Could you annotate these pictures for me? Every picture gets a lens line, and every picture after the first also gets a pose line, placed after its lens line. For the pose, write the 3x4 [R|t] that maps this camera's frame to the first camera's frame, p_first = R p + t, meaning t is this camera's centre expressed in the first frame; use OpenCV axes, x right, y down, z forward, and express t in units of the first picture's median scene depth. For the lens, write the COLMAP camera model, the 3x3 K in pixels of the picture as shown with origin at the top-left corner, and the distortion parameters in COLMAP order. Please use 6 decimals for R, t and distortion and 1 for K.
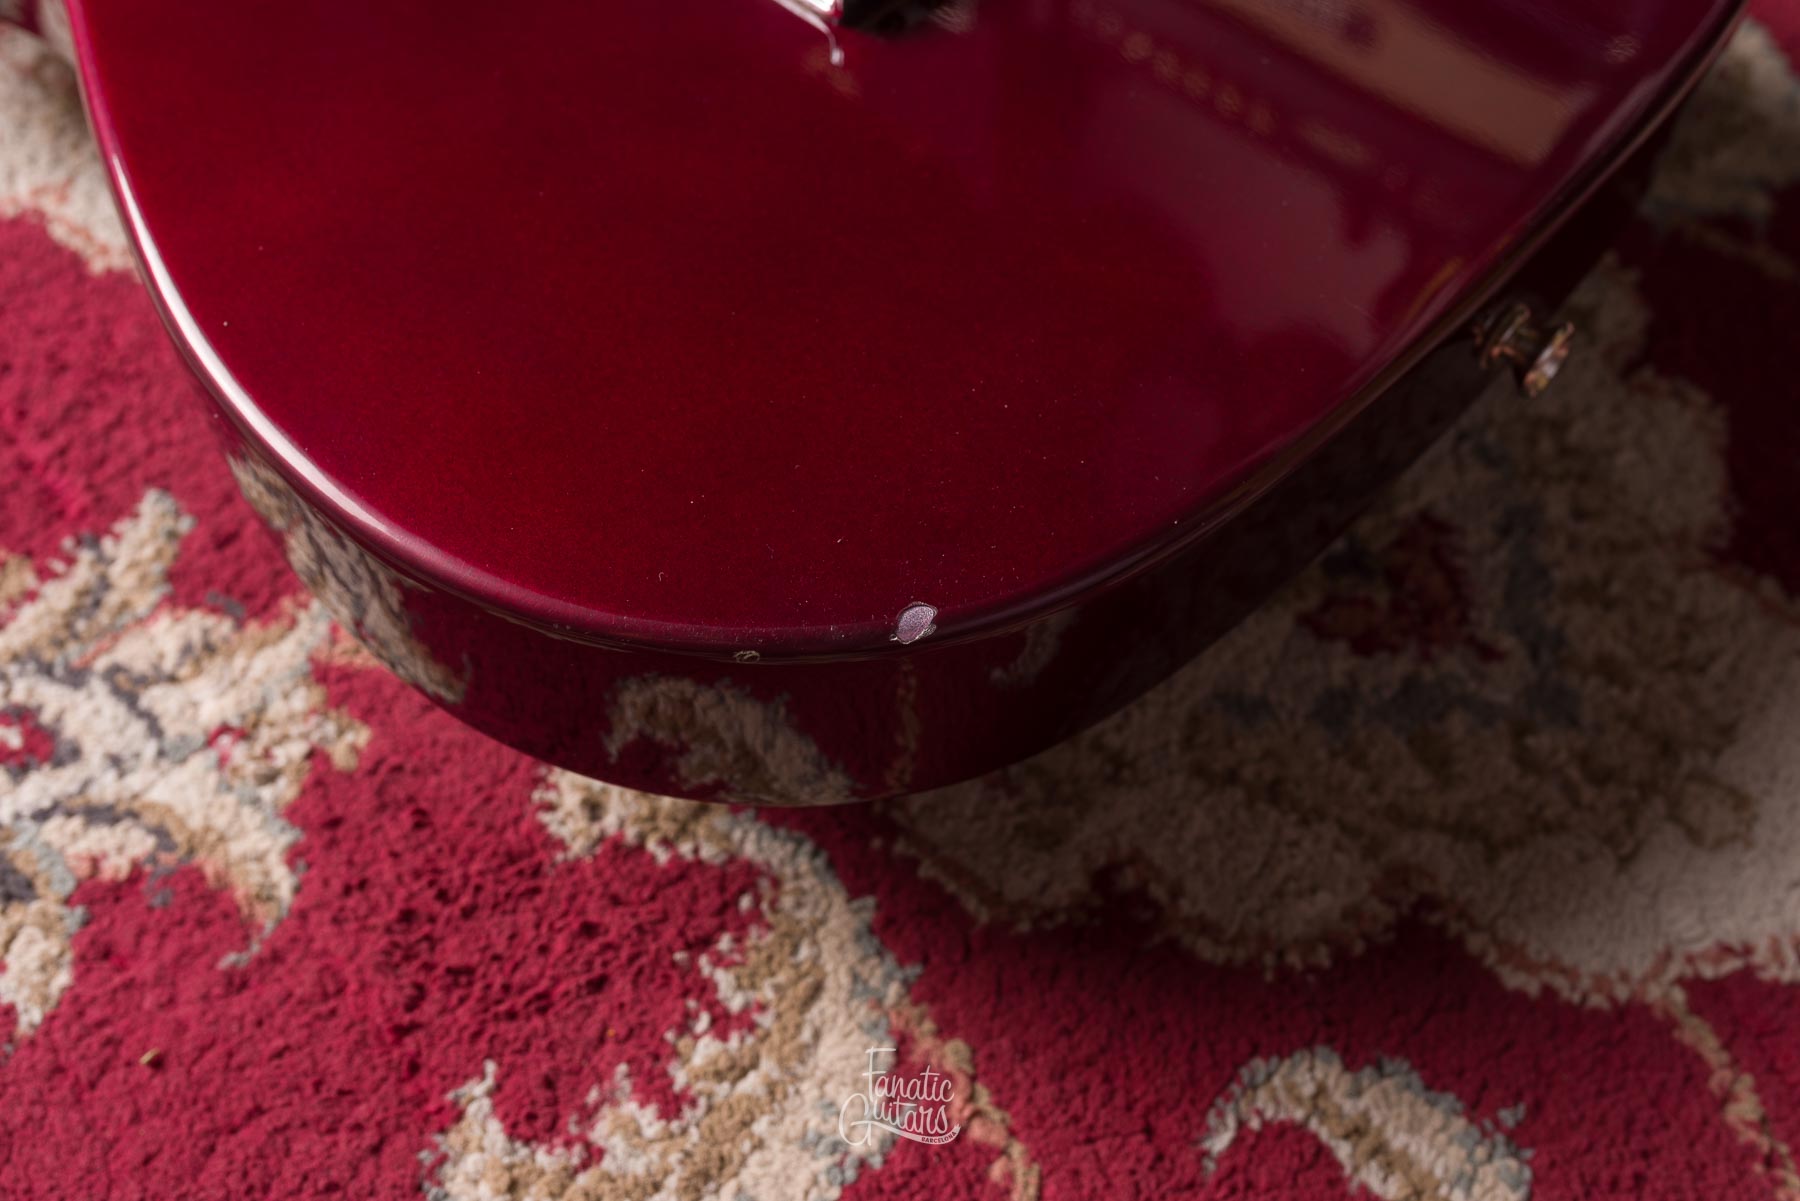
lens RADIAL K [[1838.8, 0, 897.1], [0, 1838.8, 601.7], [0, 0, 1]] dist [0.004215, 0.002505]
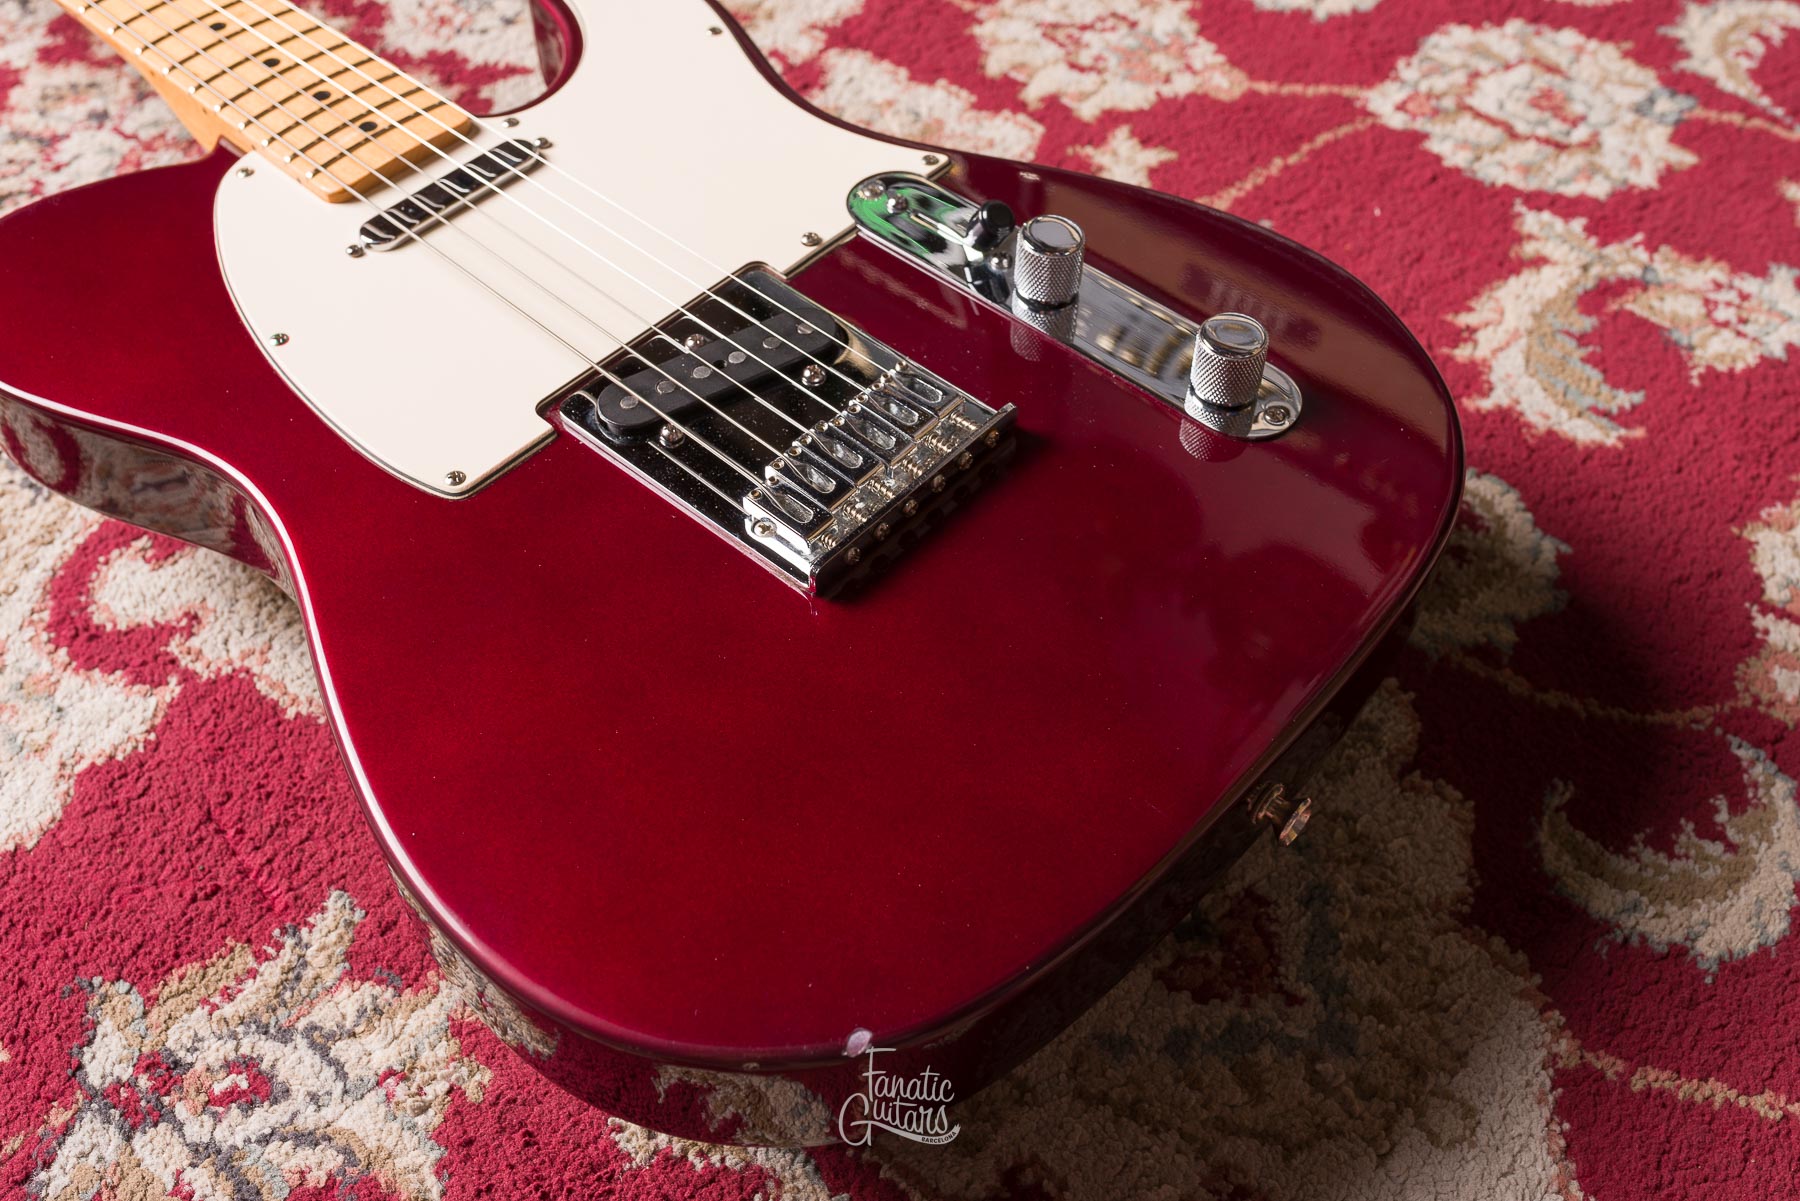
lens RADIAL K [[1768.4, 0, 898.1], [0, 1768.4, 601.1], [0, 0, 1]] dist [0.003241, -0.009542]
pose [[0.999726, -0.017305, -0.015794, 0.053422], [0.015698, 0.995184, -0.096761, -0.155337], [0.017393, 0.096487, 0.995182, -0.385533]]
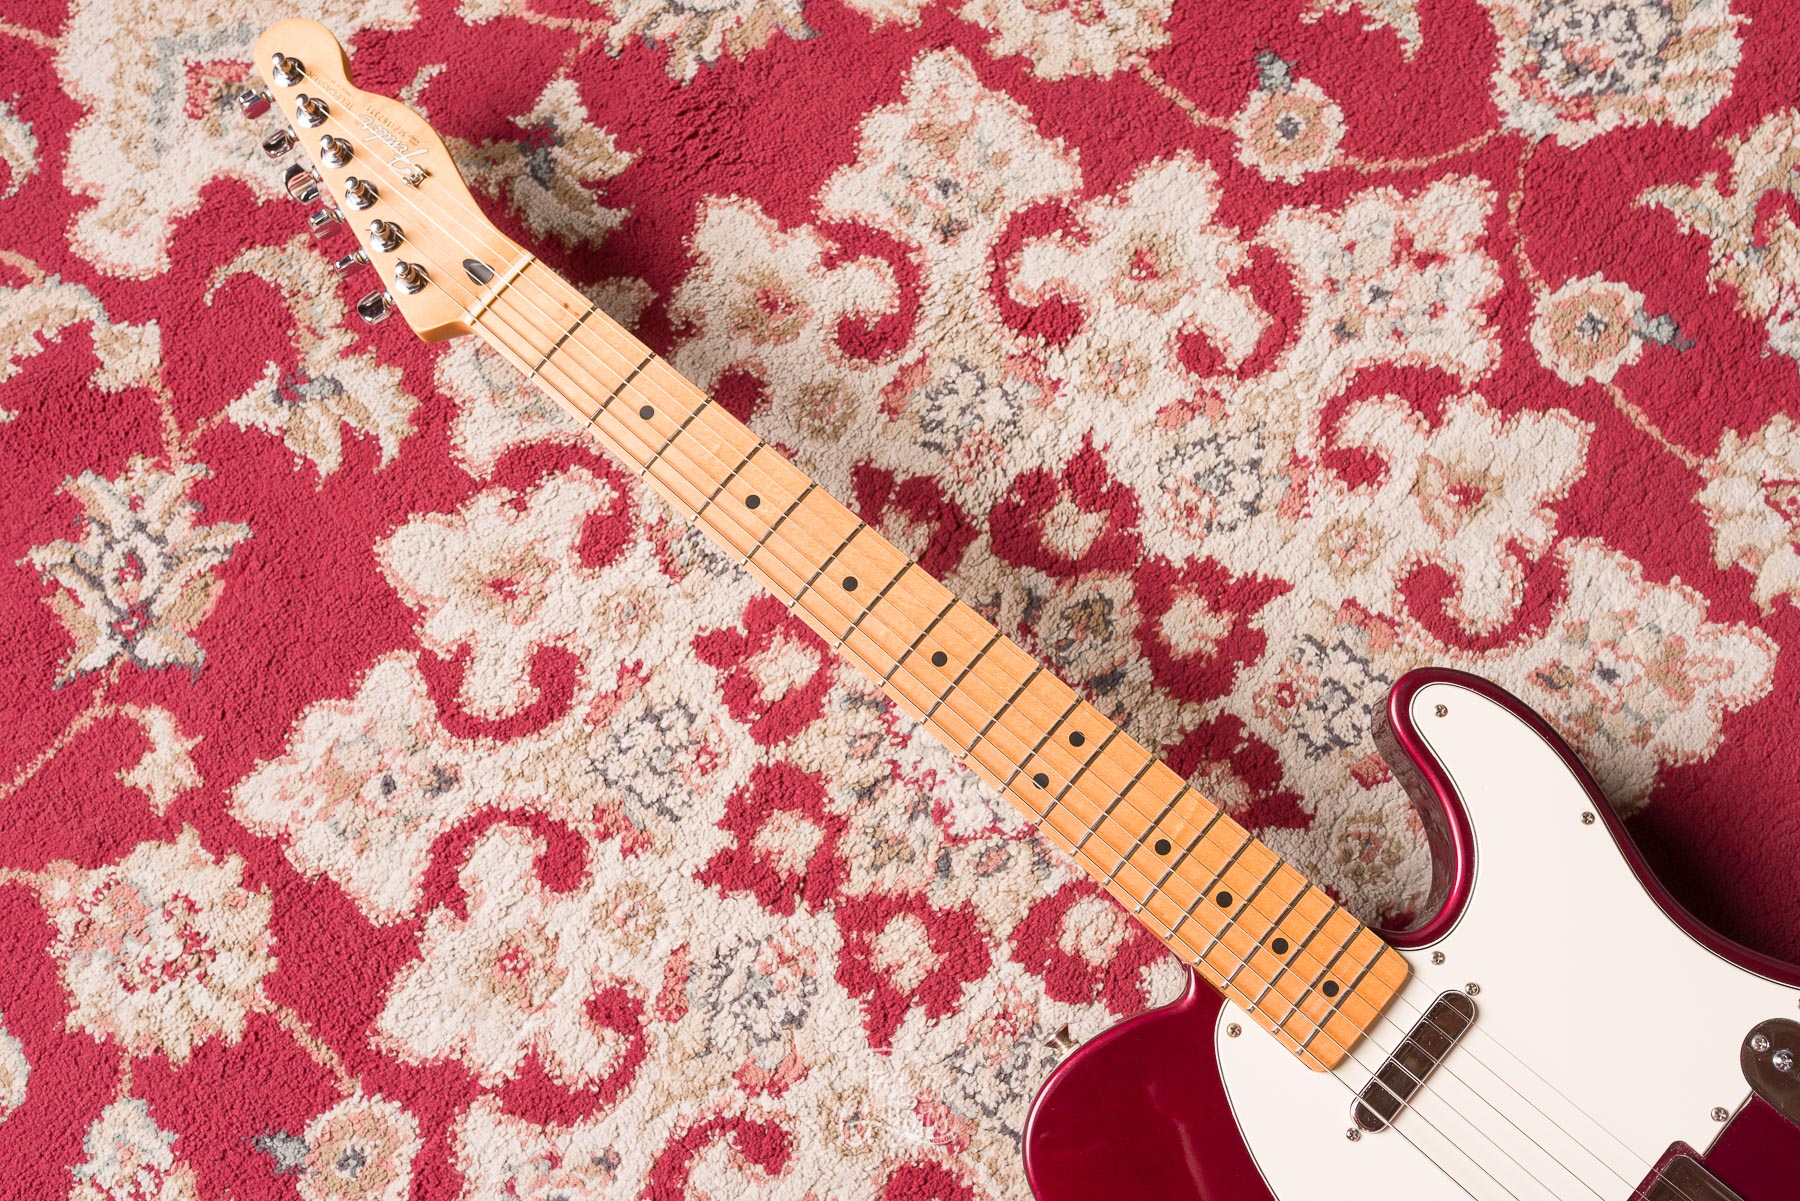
lens RADIAL K [[1733.4, 0, 894.8], [0, 1733.4, 592.7], [0, 0, 1]] dist [-0.003801, 0.000092]
pose [[0.994249, -0.045127, -0.097118, -0.732079], [0.077100, 0.931032, 0.356701, -1.904882], [0.074323, -0.362137, 0.929157, -0.494202]]
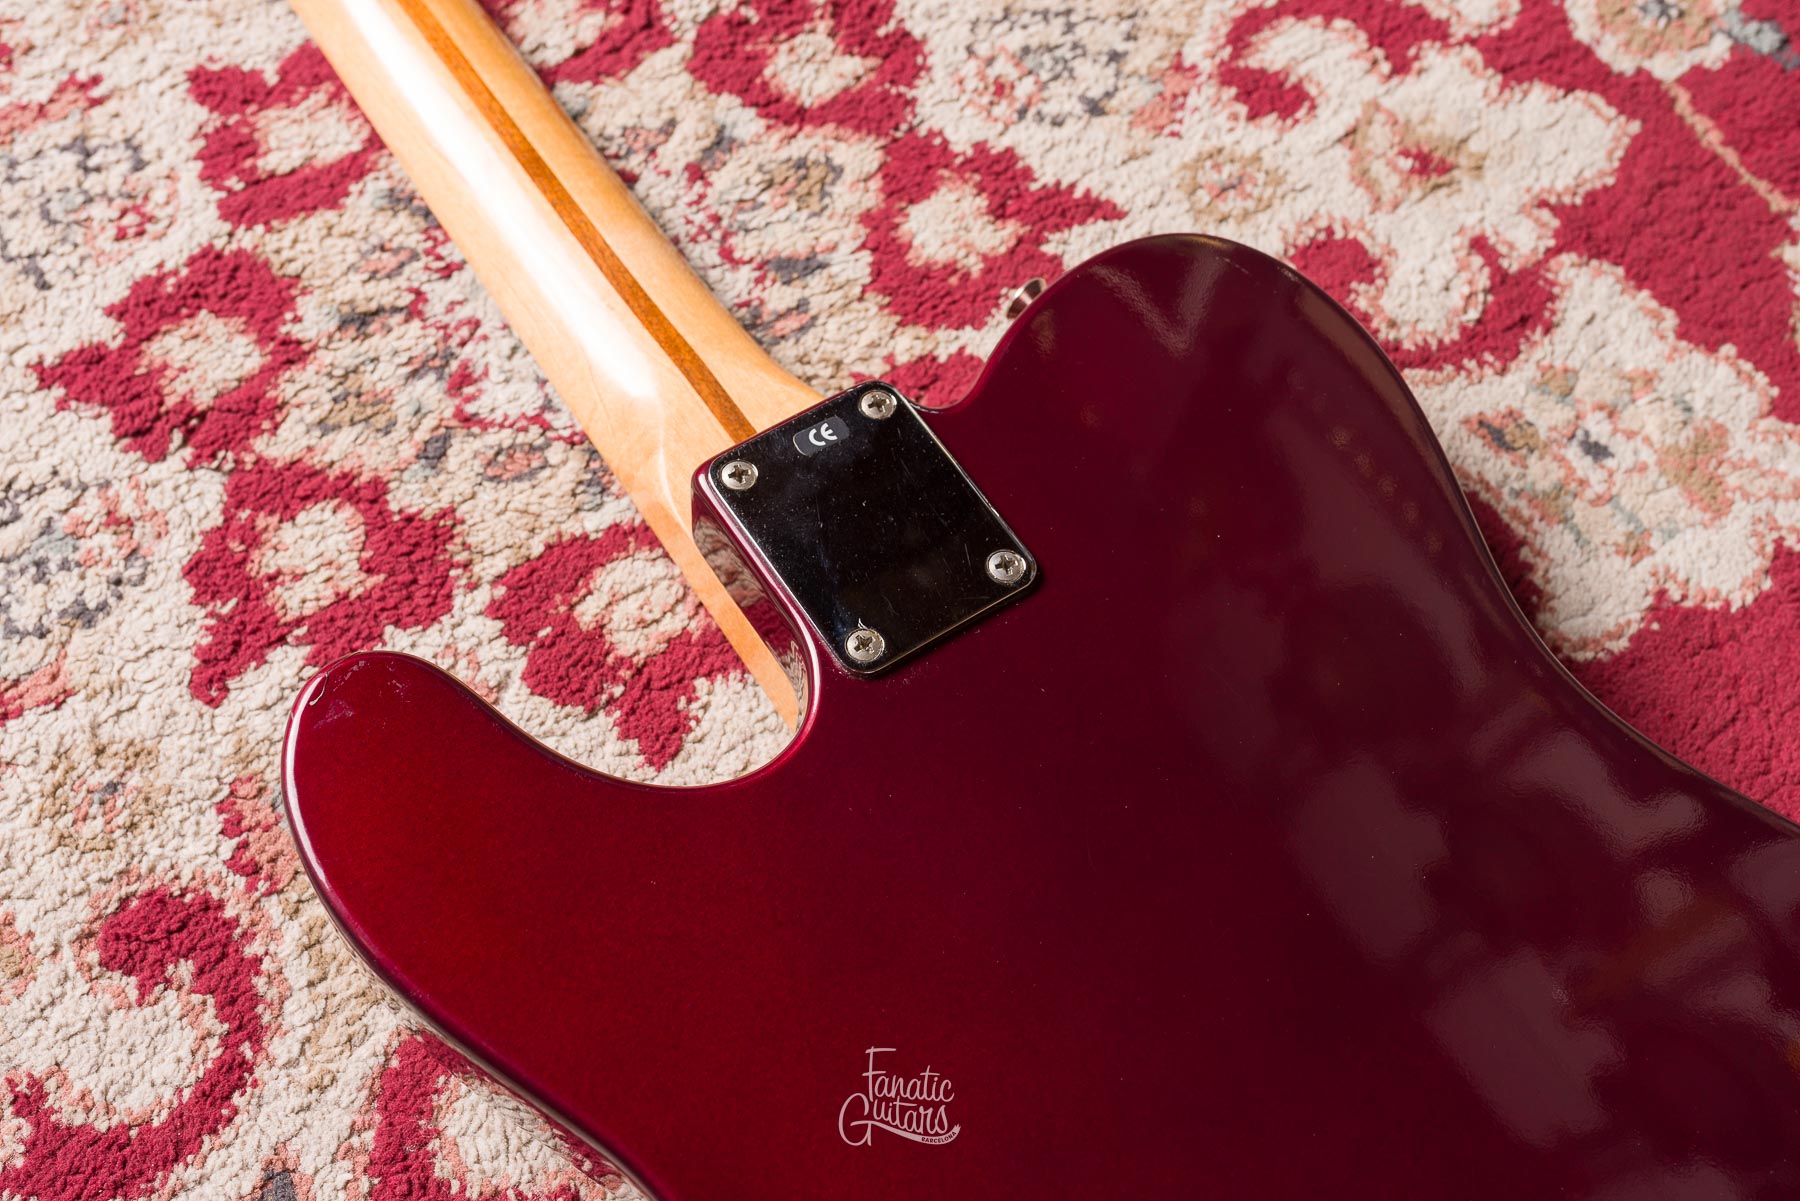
lens RADIAL K [[1776.8, 0, 897.7], [0, 1776.8, 598.7], [0, 0, 1]] dist [0.004148, -0.008157]
pose [[0.973548, 0.200144, -0.110214, -0.379815], [-0.186233, 0.974558, 0.124716, -0.866586], [0.132371, -0.100891, 0.986052, 0.191405]]
